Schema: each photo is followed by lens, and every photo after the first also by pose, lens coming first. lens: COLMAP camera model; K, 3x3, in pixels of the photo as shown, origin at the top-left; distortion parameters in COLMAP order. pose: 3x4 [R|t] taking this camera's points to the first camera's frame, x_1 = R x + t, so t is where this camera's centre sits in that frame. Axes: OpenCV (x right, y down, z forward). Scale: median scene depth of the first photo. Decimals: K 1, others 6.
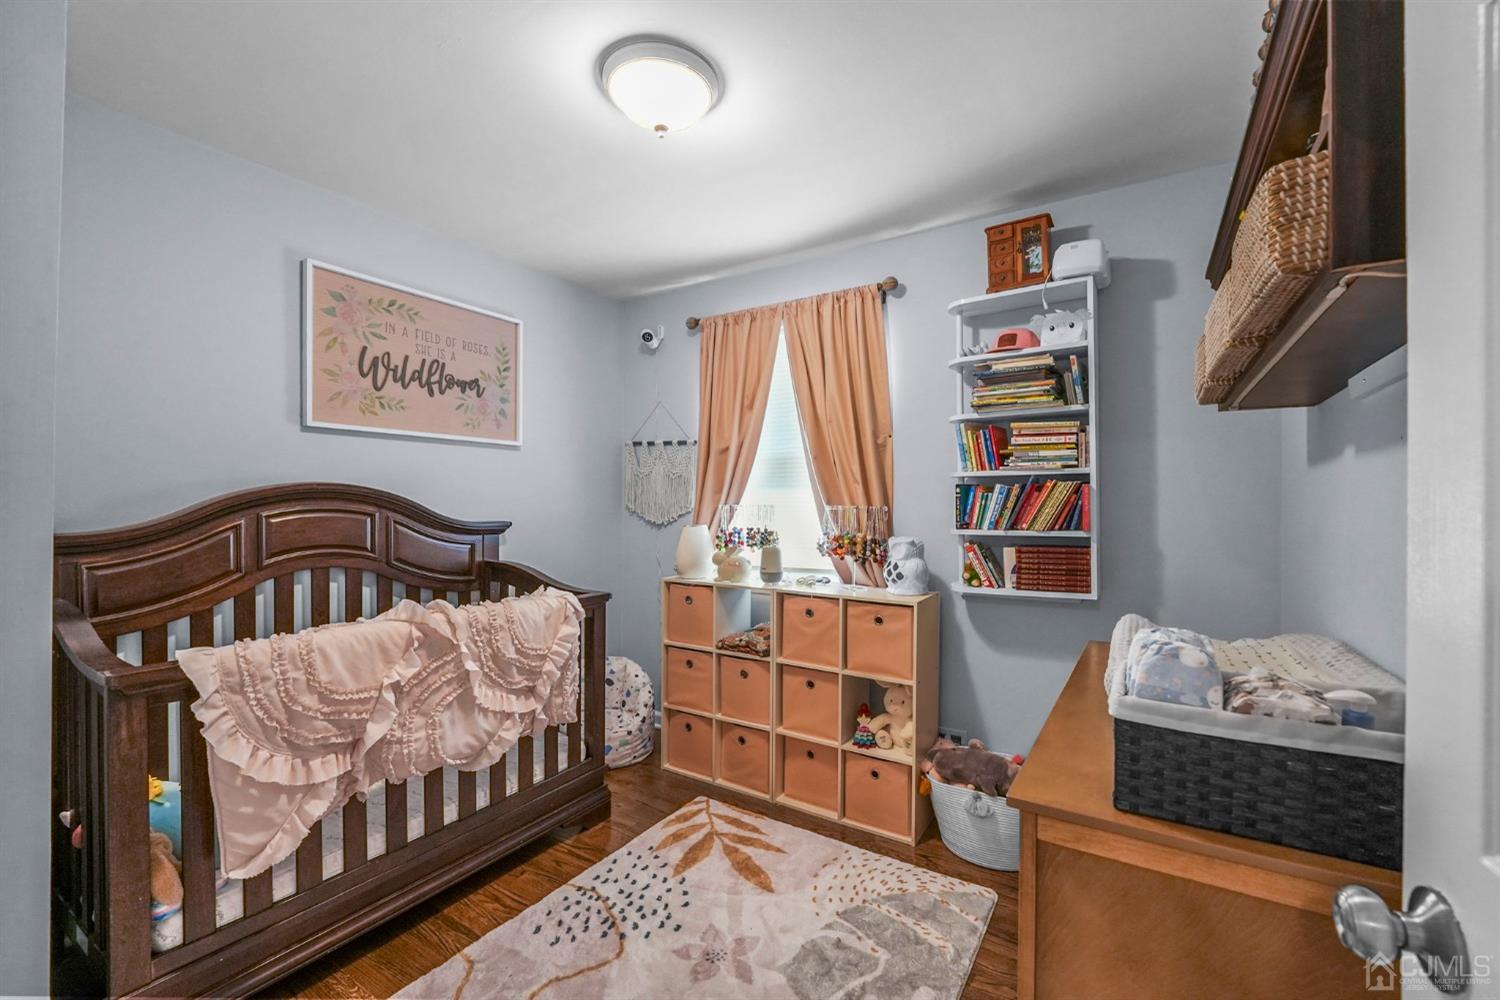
lens RADIAL K [[618.0, 0, 747.6], [0, 618.0, 504.0], [0, 0, 1]] dist [-0.005296, -0.003534]
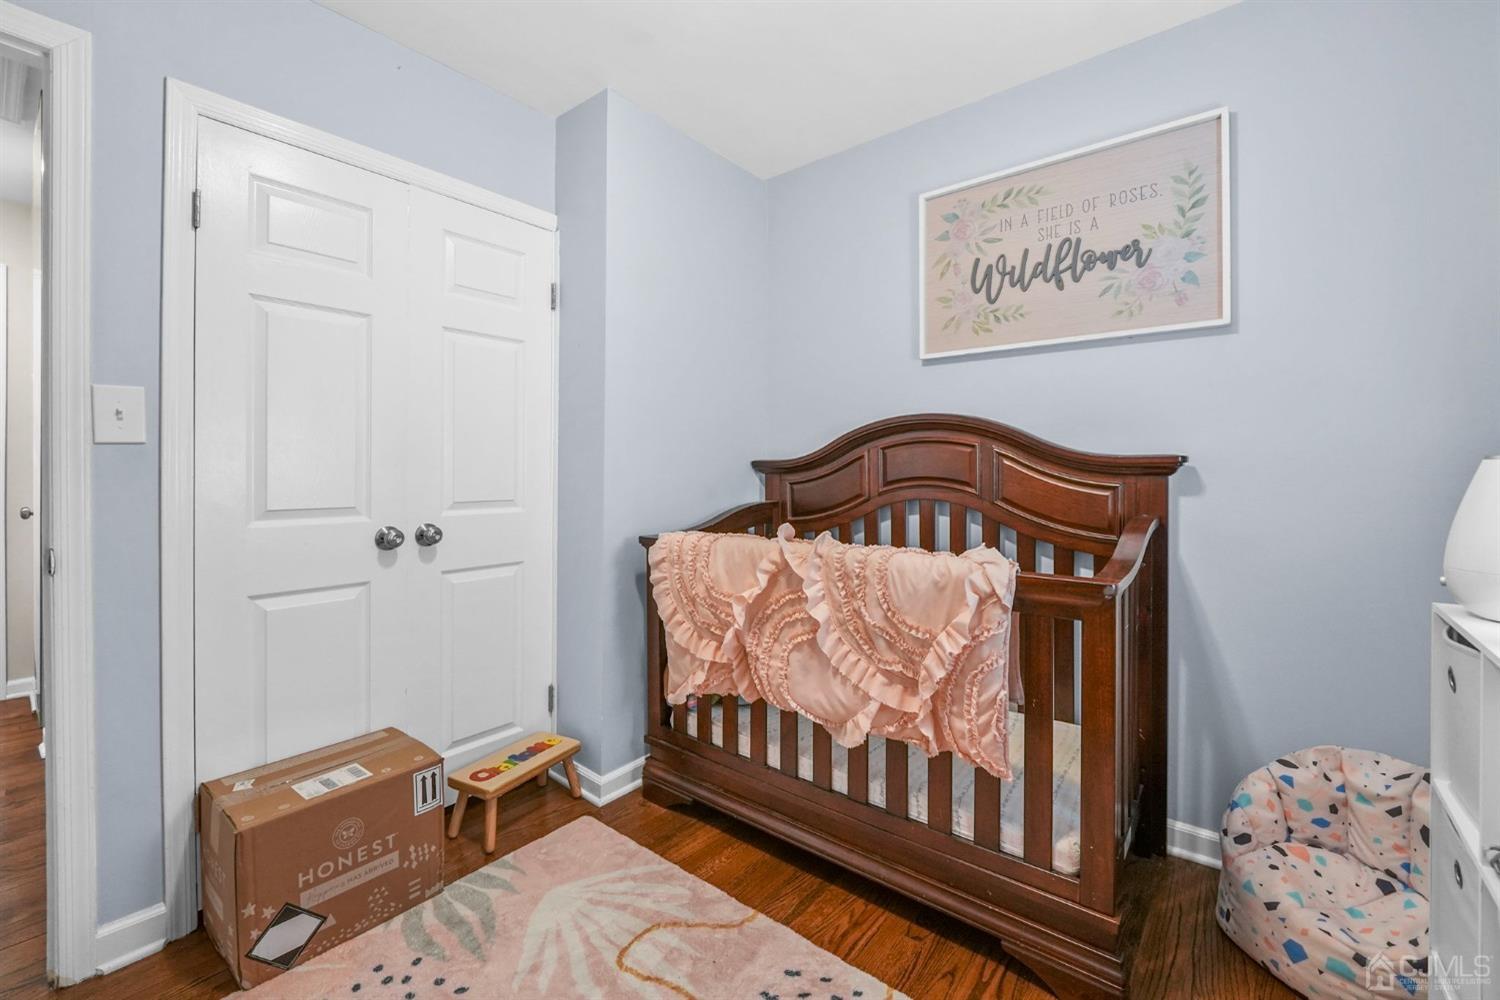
lens RADIAL K [[618.0, 0, 723.8], [0, 618.0, 469.7], [0, 0, 1]] dist [-0.005296, -0.003534]
pose [[-0.119264, 0.000856, -0.992862, 0.311336], [-0.003540, 0.999993, 0.001287, 0.050805], [0.992856, 0.003668, -0.119260, 0.738885]]
